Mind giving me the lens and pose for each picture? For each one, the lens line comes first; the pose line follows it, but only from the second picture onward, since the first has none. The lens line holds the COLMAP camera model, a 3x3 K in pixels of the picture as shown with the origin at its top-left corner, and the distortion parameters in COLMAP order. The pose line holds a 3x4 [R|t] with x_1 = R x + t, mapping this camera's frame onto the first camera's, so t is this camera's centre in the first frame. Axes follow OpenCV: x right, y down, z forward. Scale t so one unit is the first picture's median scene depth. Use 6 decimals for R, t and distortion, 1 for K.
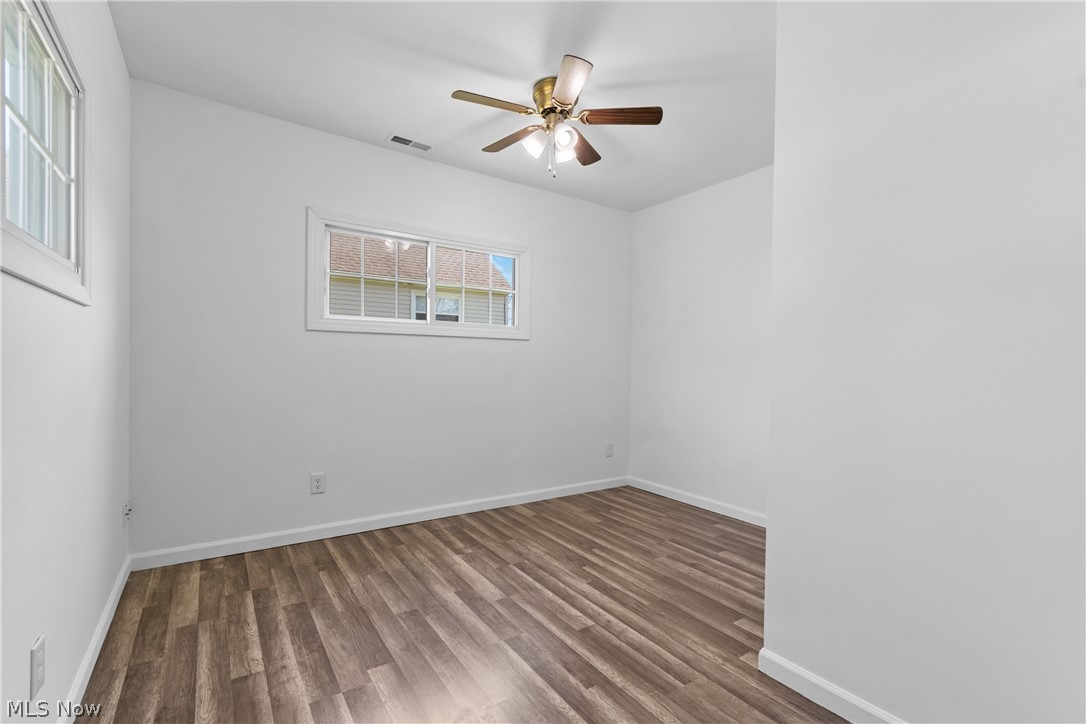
lens RADIAL K [[481.7, 0, 544.6], [0, 481.7, 363.9], [0, 0, 1]] dist [-0.001028, -0.000362]
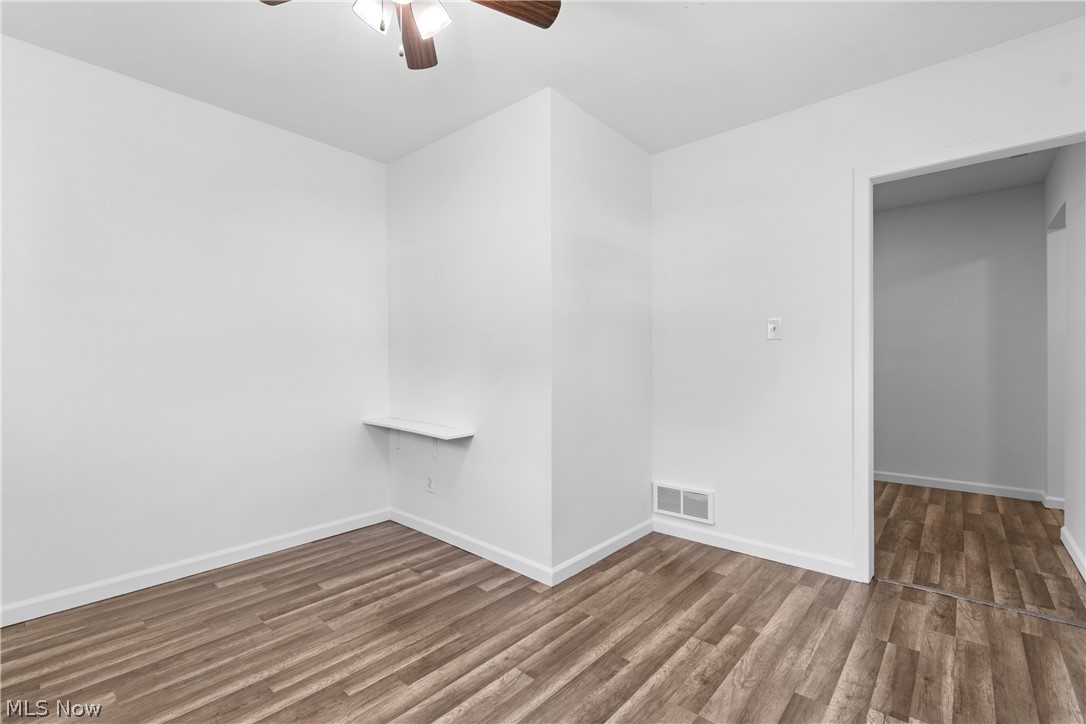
lens RADIAL K [[481.7, 0, 544.5], [0, 481.7, 359.4], [0, 0, 1]] dist [-0.001028, -0.000362]
pose [[-0.247041, -0.012995, 0.968918, -0.573525], [-0.000483, 0.999912, 0.013287, -0.008276], [-0.969005, 0.002815, -0.247026, 0.927465]]
